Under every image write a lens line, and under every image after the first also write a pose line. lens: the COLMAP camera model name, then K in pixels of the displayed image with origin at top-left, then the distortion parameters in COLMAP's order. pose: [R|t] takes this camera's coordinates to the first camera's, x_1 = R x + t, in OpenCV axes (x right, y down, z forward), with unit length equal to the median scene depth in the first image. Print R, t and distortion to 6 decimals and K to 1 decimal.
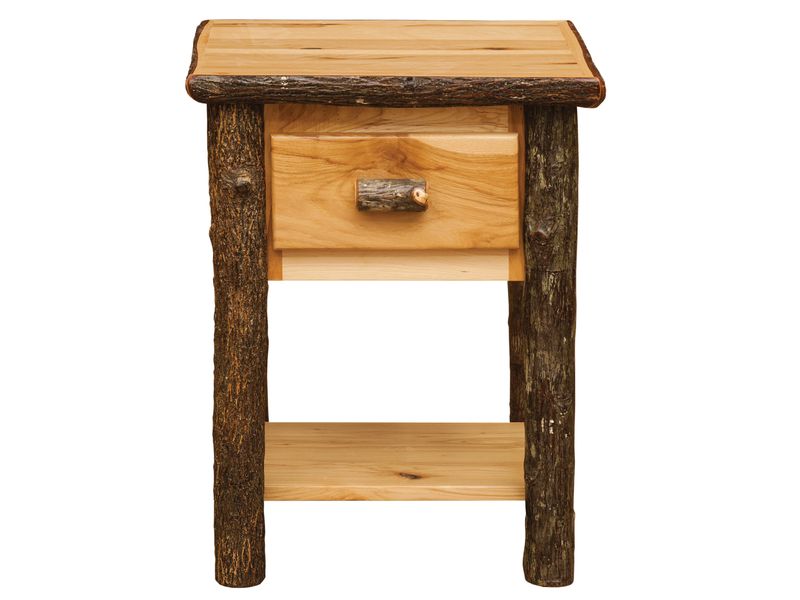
lens RADIAL K [[3201.8, 0, 455.3], [0, 3201.8, 300.1], [0, 0, 1]] dist [0.893100, -1.690614]
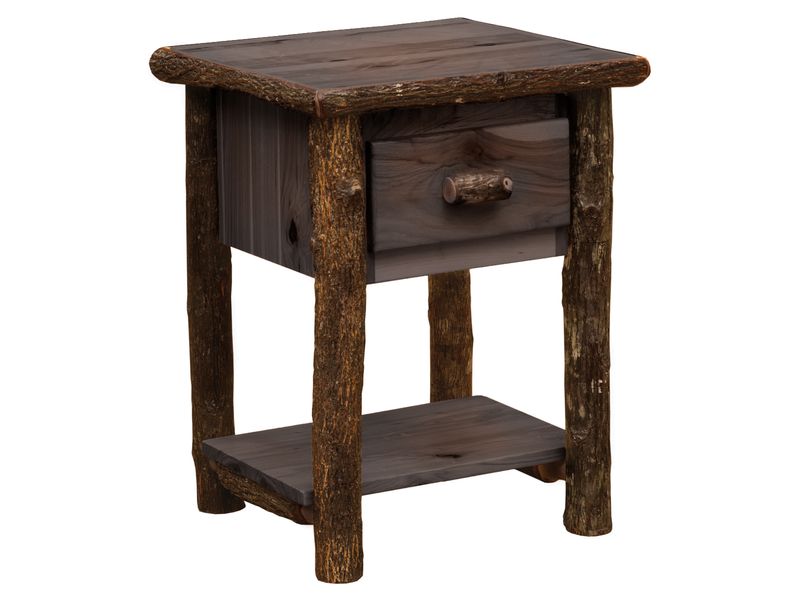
lens RADIAL K [[3201.8, 0, 455.3], [0, 3201.8, 300.1], [0, 0, 1]] dist [0.893100, -1.690614]
pose [[0.862969, -0.126217, 0.489238, -0.546300], [0.131316, 0.991049, 0.024049, -0.022085], [-0.487894, 0.043492, 0.871819, 0.082224]]
